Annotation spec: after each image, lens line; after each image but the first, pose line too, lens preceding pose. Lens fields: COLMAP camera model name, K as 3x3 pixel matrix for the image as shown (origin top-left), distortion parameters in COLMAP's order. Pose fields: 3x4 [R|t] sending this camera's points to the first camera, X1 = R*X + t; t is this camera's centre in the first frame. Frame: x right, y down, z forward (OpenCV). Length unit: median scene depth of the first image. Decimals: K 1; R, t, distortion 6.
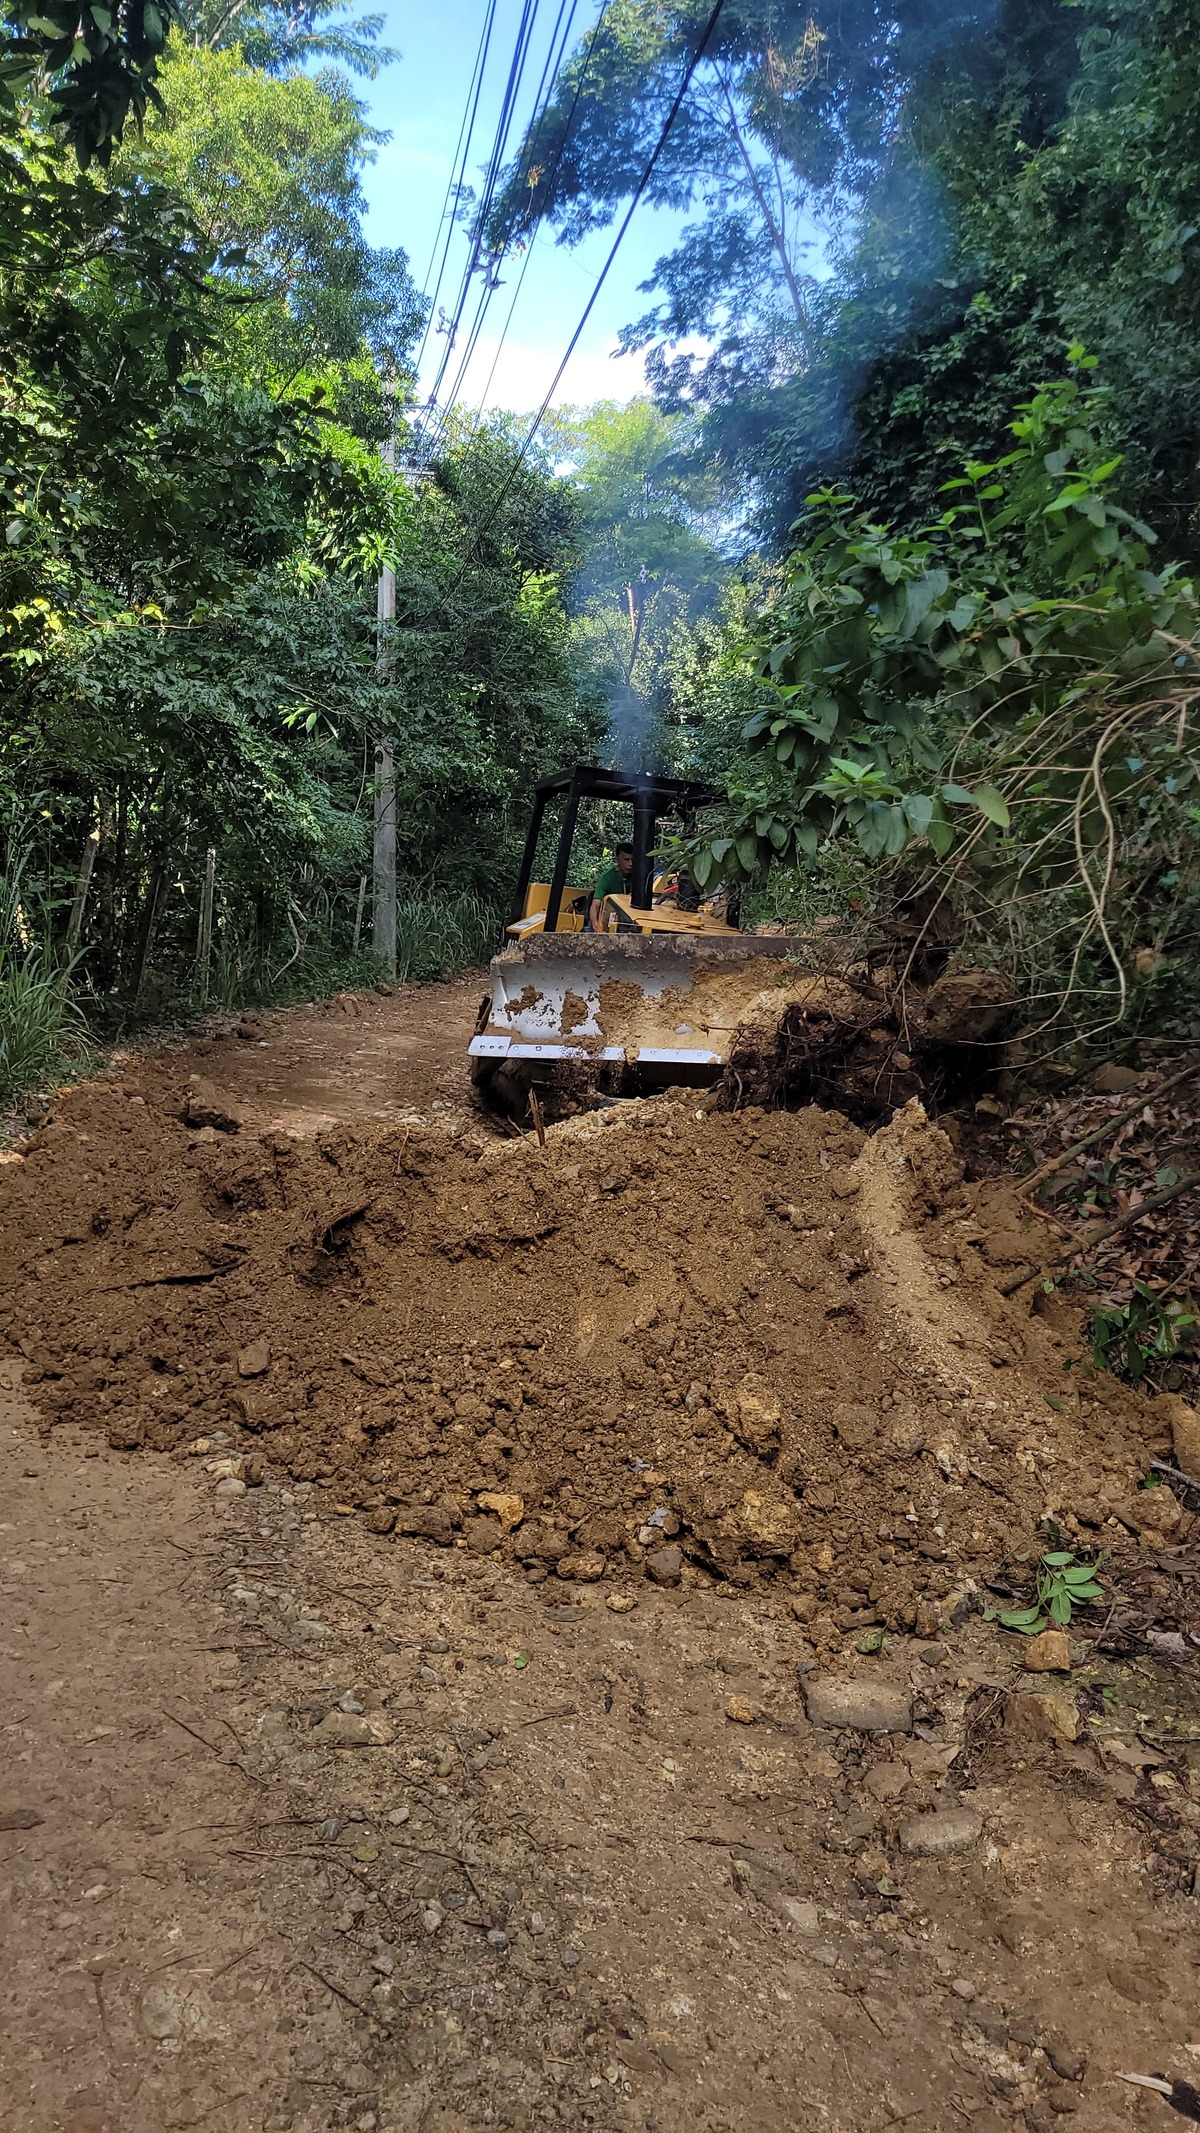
lens RADIAL K [[1562.7, 0, 600.0], [0, 1562.7, 1066.5], [0, 0, 1]] dist [0.006814, 0.003591]
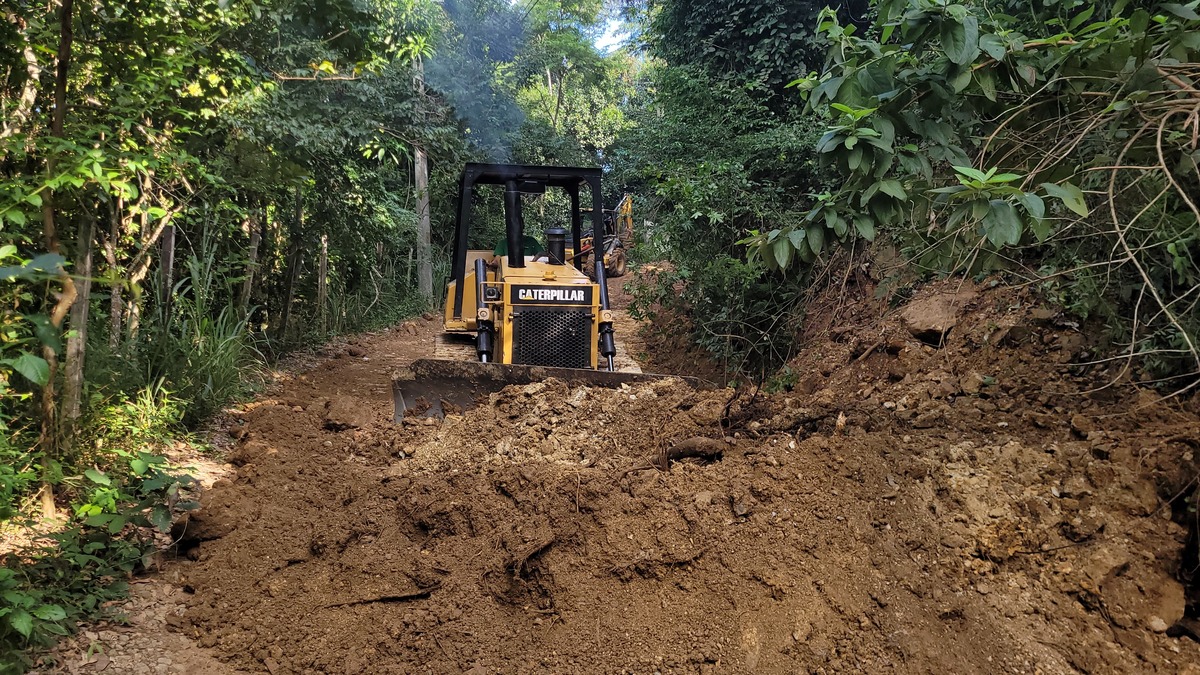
lens RADIAL K [[879.1, 0, 580.4], [0, 879.1, 349.9], [0, 0, 1]] dist [0.006814, 0.003591]
pose [[0.997274, -0.039821, 0.062119, -0.073429], [0.039451, 0.999196, 0.007173, -0.028683], [-0.062355, -0.004702, 0.998043, 0.138866]]
